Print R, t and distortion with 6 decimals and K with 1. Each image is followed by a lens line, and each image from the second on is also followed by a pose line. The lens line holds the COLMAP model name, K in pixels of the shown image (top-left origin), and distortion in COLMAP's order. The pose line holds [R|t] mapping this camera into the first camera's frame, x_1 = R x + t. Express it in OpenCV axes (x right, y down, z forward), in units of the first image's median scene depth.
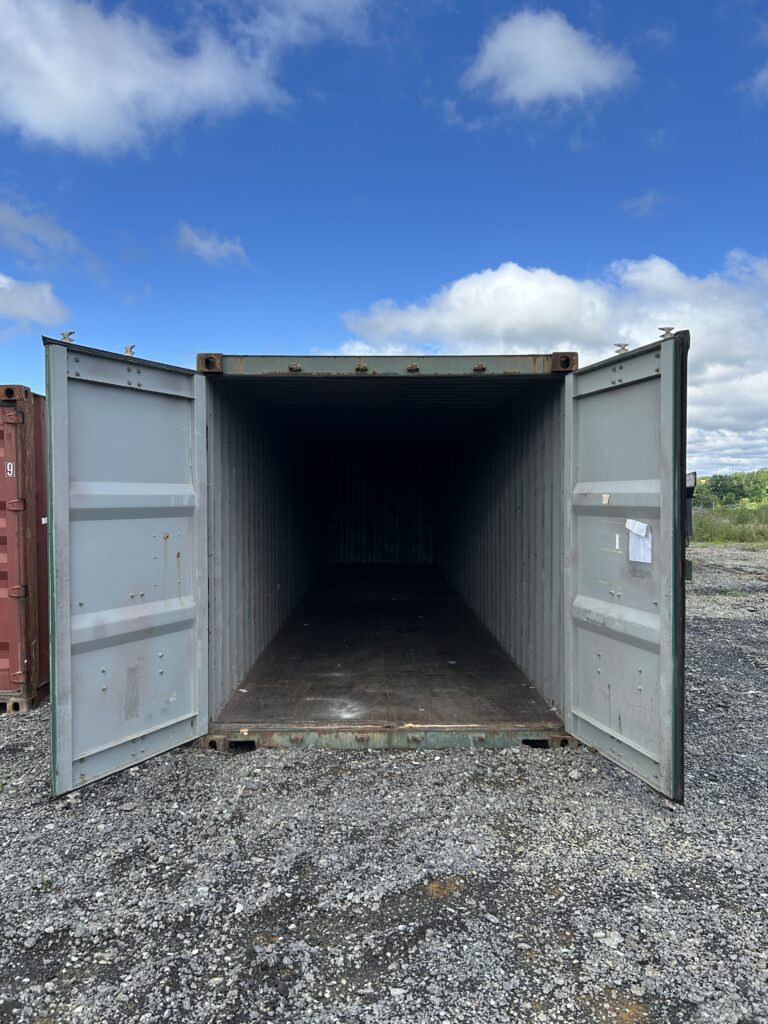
lens RADIAL K [[748.8, 0, 370.9], [0, 748.8, 508.5], [0, 0, 1]] dist [0.105612, -0.119194]
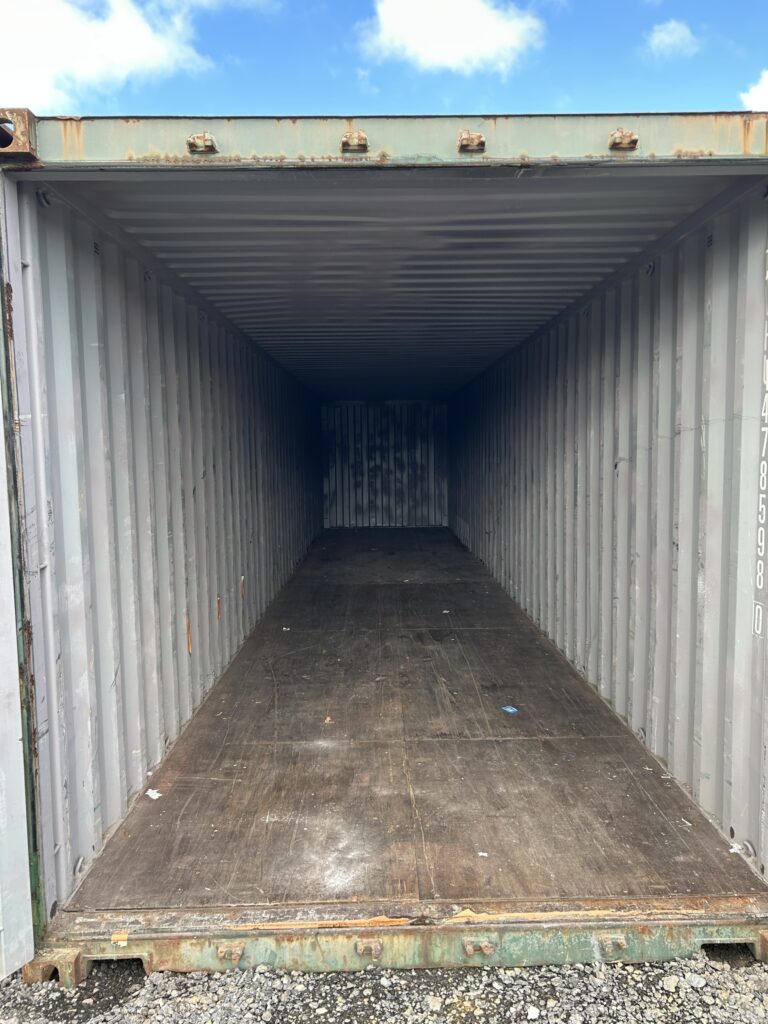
lens RADIAL K [[764.5, 0, 384.0], [0, 764.5, 512.0], [0, 0, 1]] dist [0.084434, -0.068709]
pose [[0.999804, -0.014232, 0.013771, -0.004250], [0.013282, 0.997680, 0.066763, -0.003661], [-0.014689, -0.066567, 0.997674, 0.509520]]
